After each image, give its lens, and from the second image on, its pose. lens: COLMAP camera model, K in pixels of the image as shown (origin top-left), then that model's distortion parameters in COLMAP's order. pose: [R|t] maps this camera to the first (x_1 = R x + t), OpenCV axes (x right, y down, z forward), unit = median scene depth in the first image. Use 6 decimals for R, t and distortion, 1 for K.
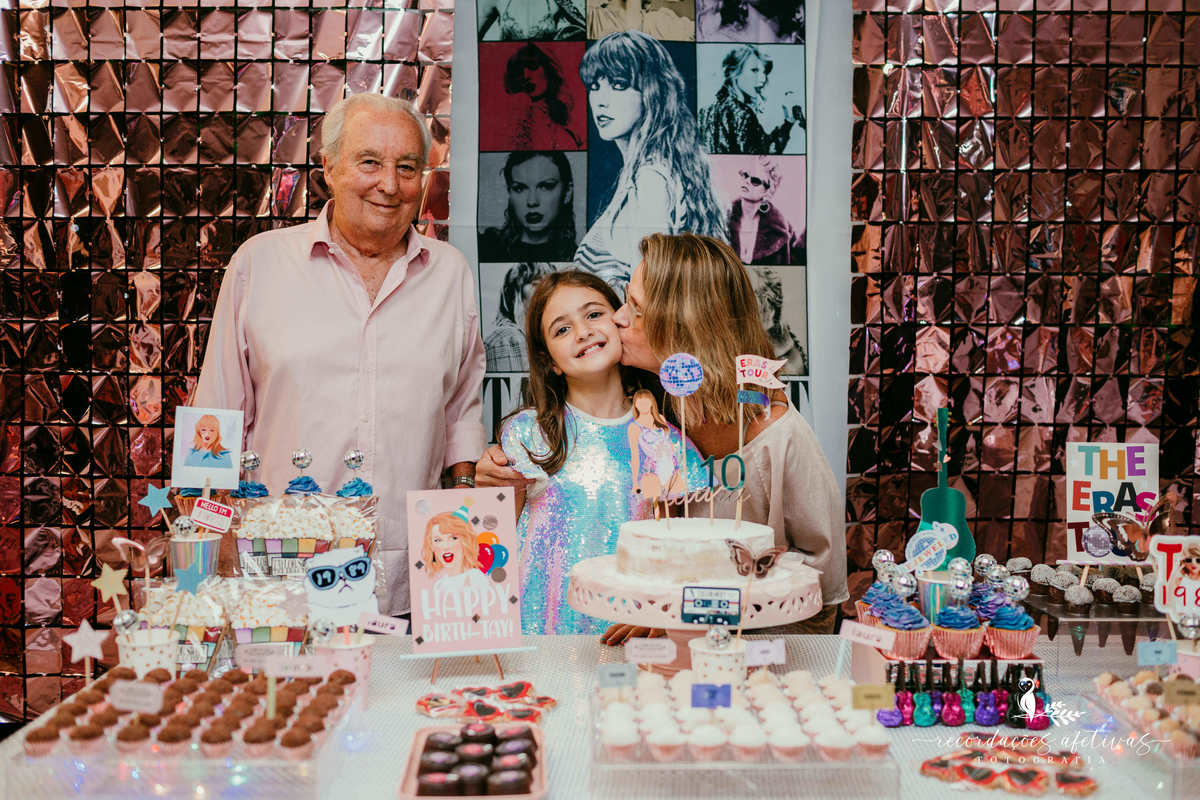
lens RADIAL K [[1213.4, 0, 600.0], [0, 1213.4, 404.9], [0, 0, 1]] dist [-0.095354, 0.092159]
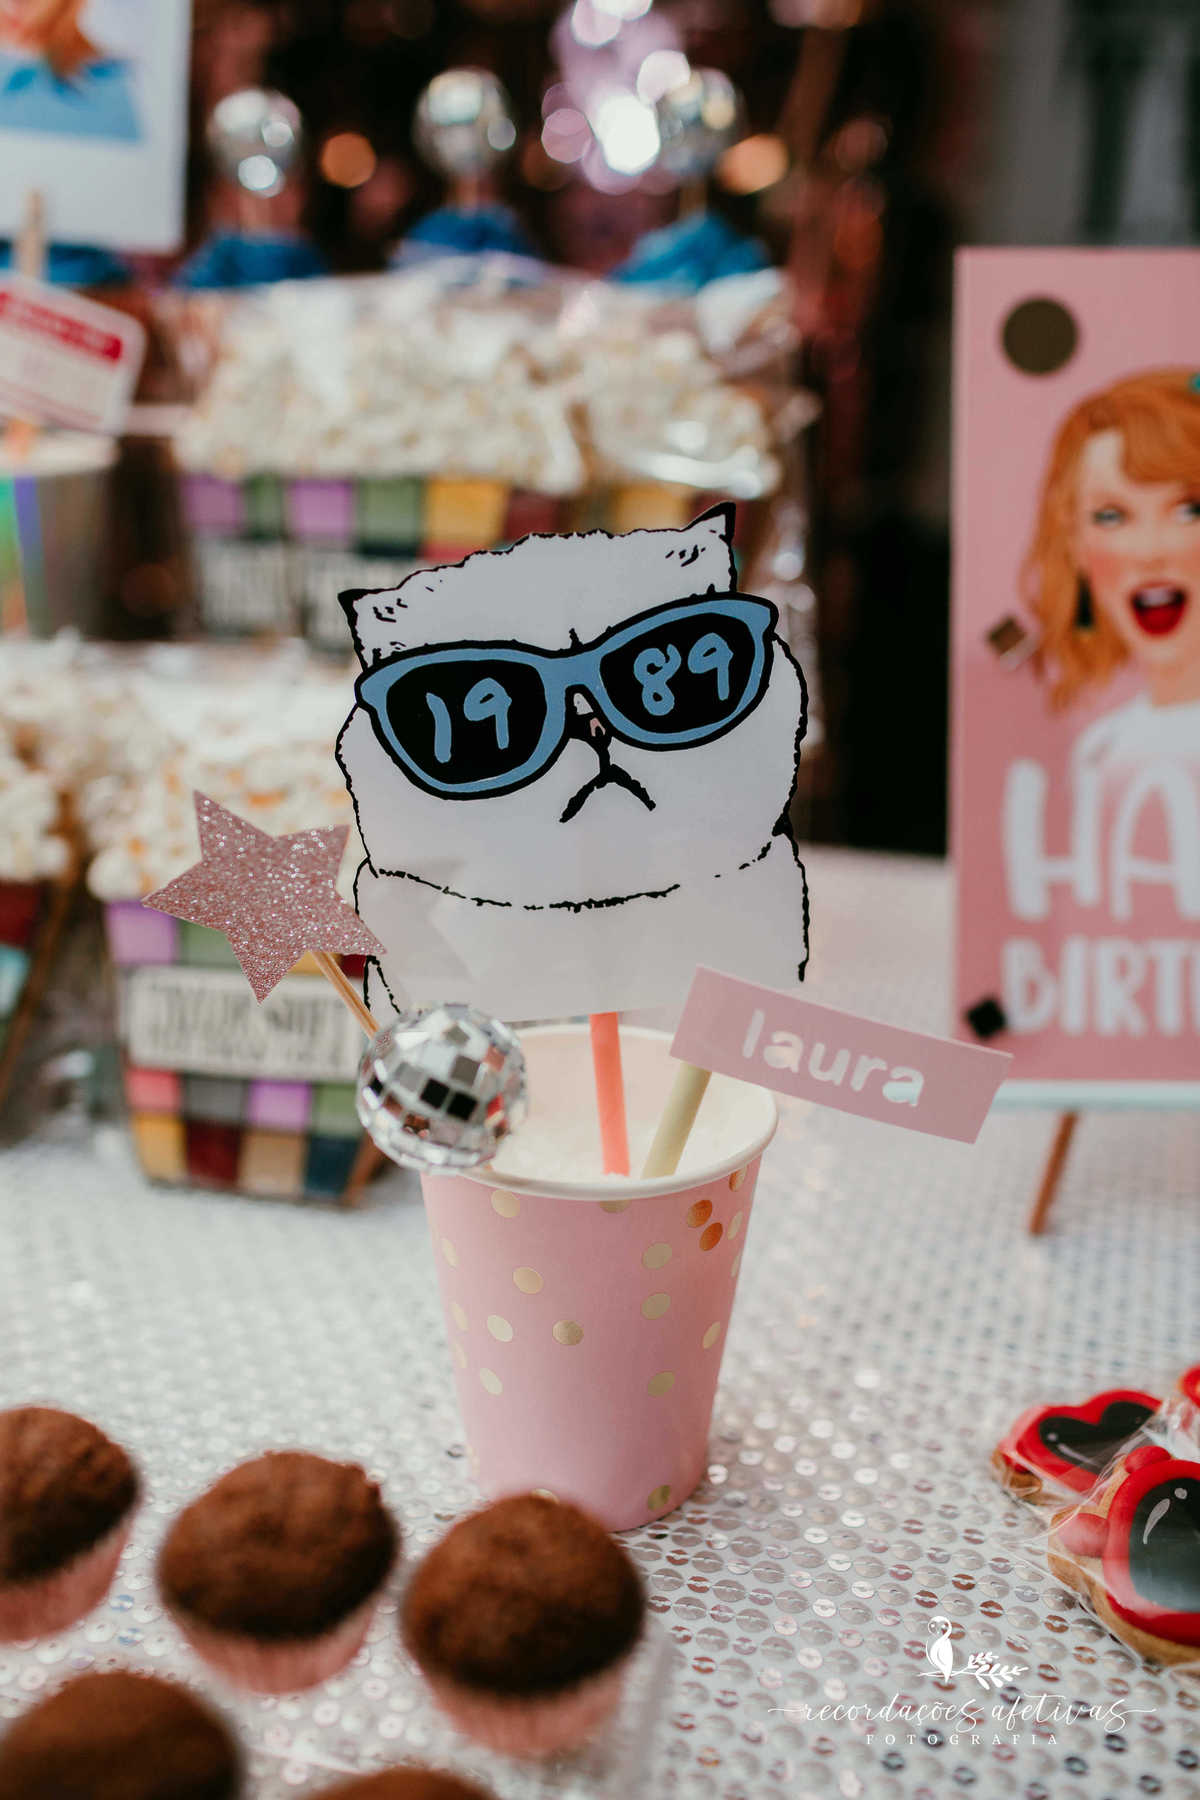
lens RADIAL K [[1774.6, 0, 603.8], [0, 1774.6, 885.0], [0, 0, 1]] dist [-0.101934, 0.077819]
pose [[0.968803, 0.093560, -0.229493, -0.139160], [-0.018593, 0.950833, 0.309145, 0.082062], [0.247133, -0.295233, 0.922910, 0.692723]]
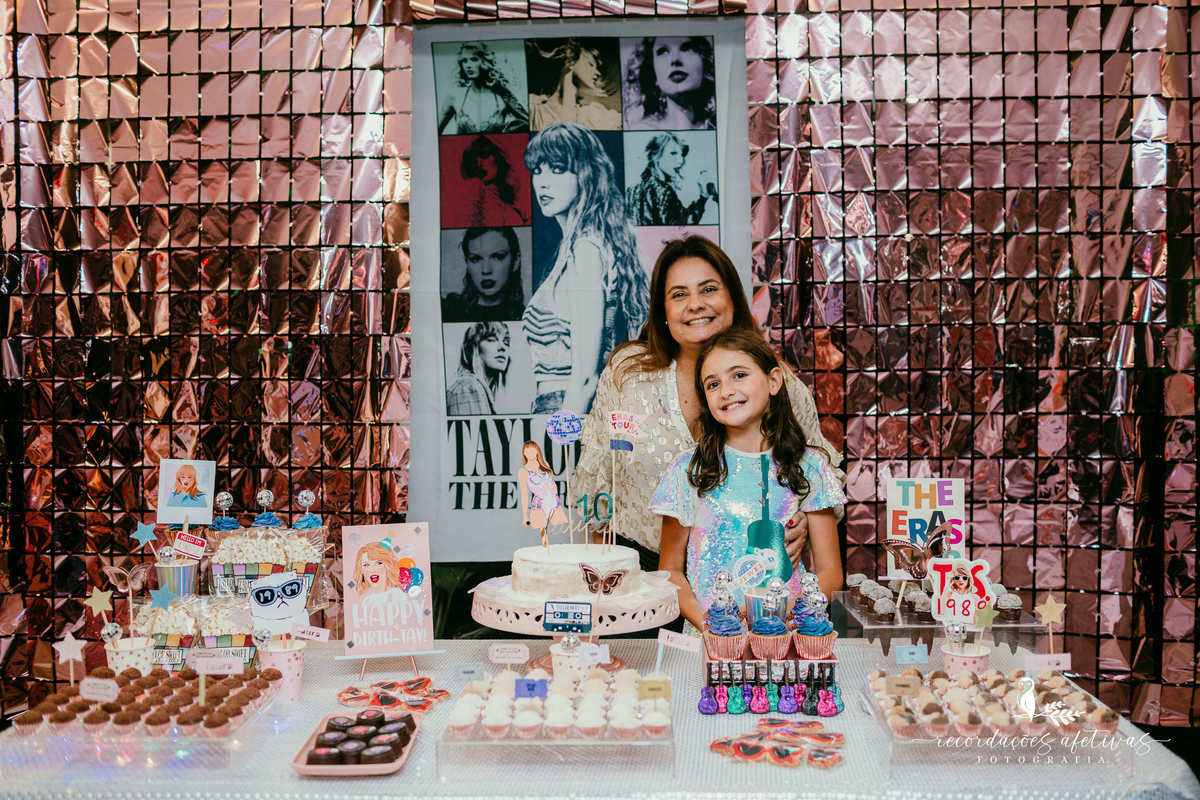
lens RADIAL K [[1147.1, 0, 600.0], [0, 1147.1, 400.0], [0, 0, 1]] dist [-0.098301, 0.117610]
pose [[0.998852, -0.015859, -0.045198, 0.158184], [0.015119, 0.999747, -0.016671, -0.033246], [0.045451, 0.015968, 0.998839, -0.159550]]
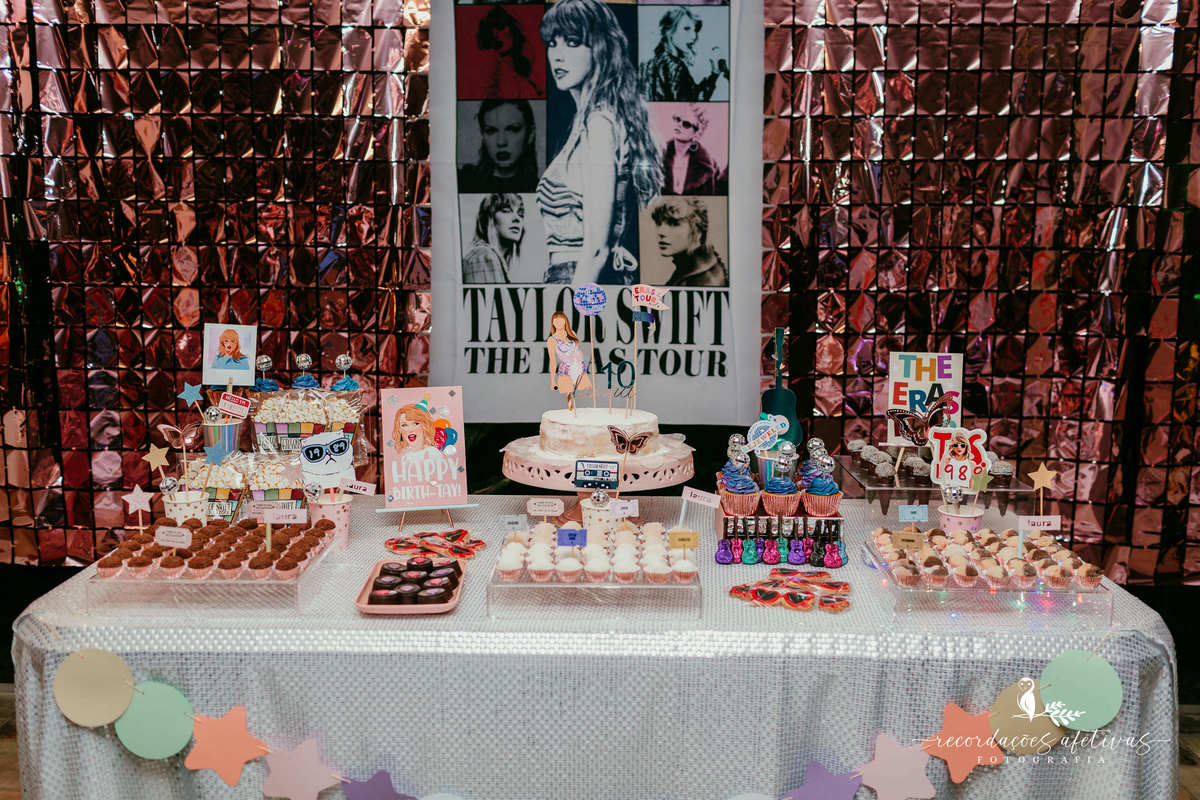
lens RADIAL K [[1128.2, 0, 600.0], [0, 1128.2, 400.0], [0, 0, 1]] dist [0.003675, -0.014617]
pose [[0.999688, 0.004311, -0.024594, 0.109816], [-0.001773, 0.994752, 0.102301, -0.041838], [0.024906, -0.102225, 0.994449, -0.224365]]
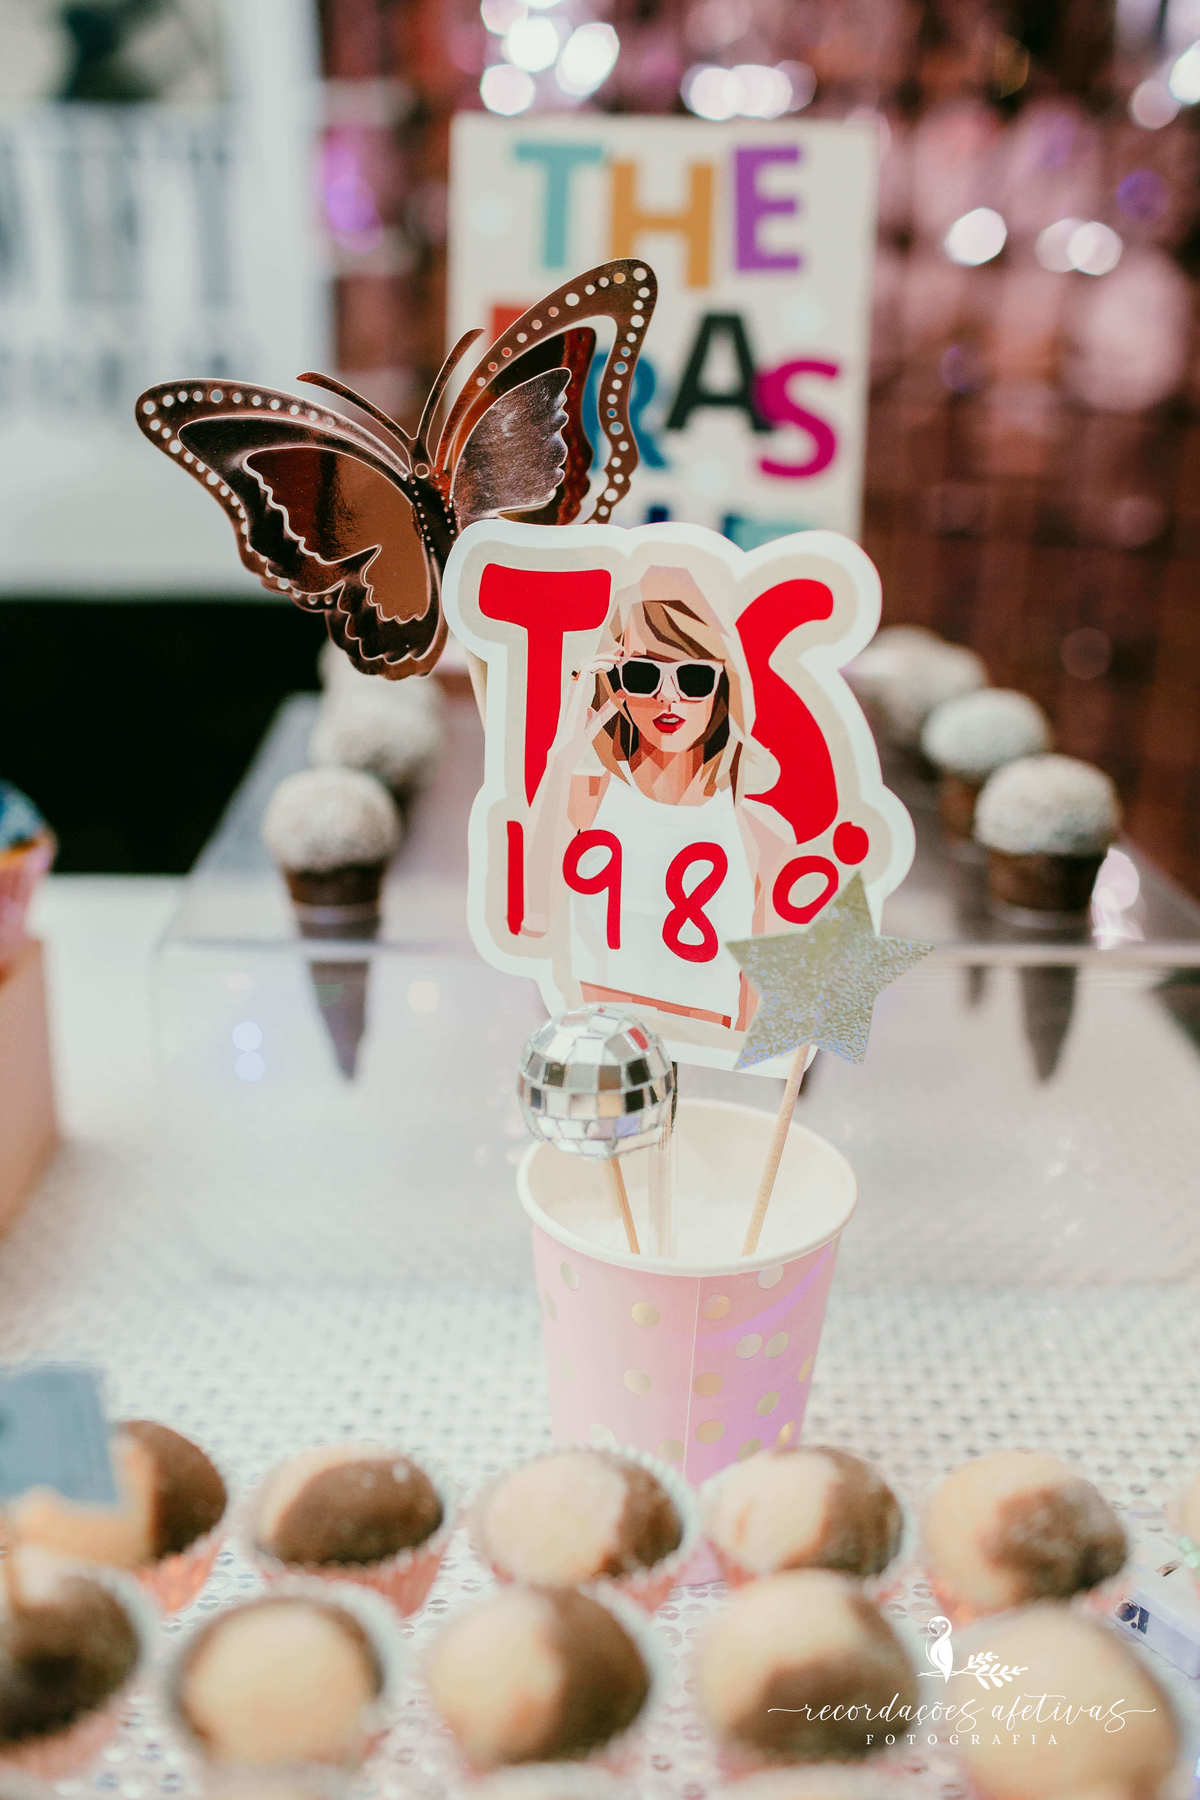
lens RADIAL K [[1774.6, 0, 603.8], [0, 1774.6, 885.0], [0, 0, 1]] dist [-0.101934, 0.077819]
pose [[0.999698, 0.003180, 0.024349, 0.417288], [-0.009868, 0.960019, 0.279762, 0.078438], [-0.022486, -0.279918, 0.959761, 0.658868]]
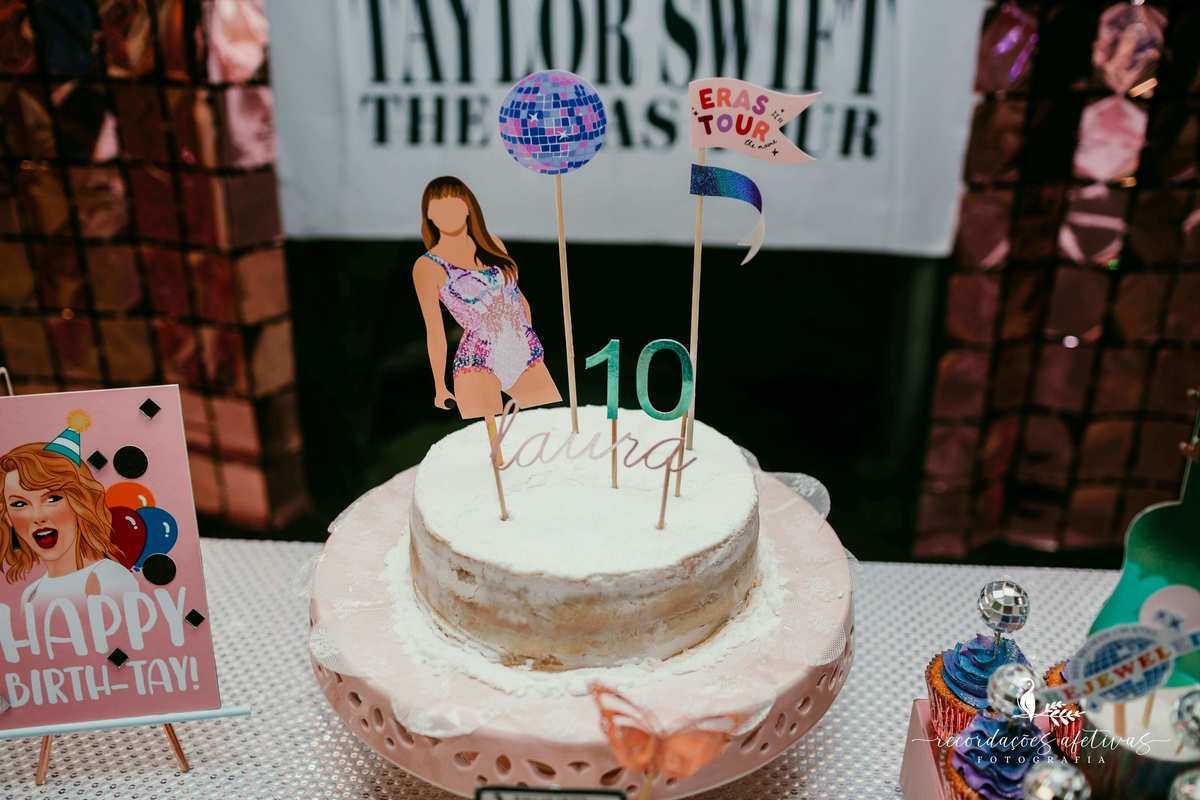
lens RADIAL K [[1168.8, 0, 600.0], [0, 1168.8, 400.0], [0, 0, 1]] dist [-0.119639, 0.172891]
pose [[0.997367, 0.029394, -0.066296, 0.112341], [0.000513, 0.911292, 0.411760, -0.101142], [0.072518, -0.410710, 0.908878, 0.621140]]
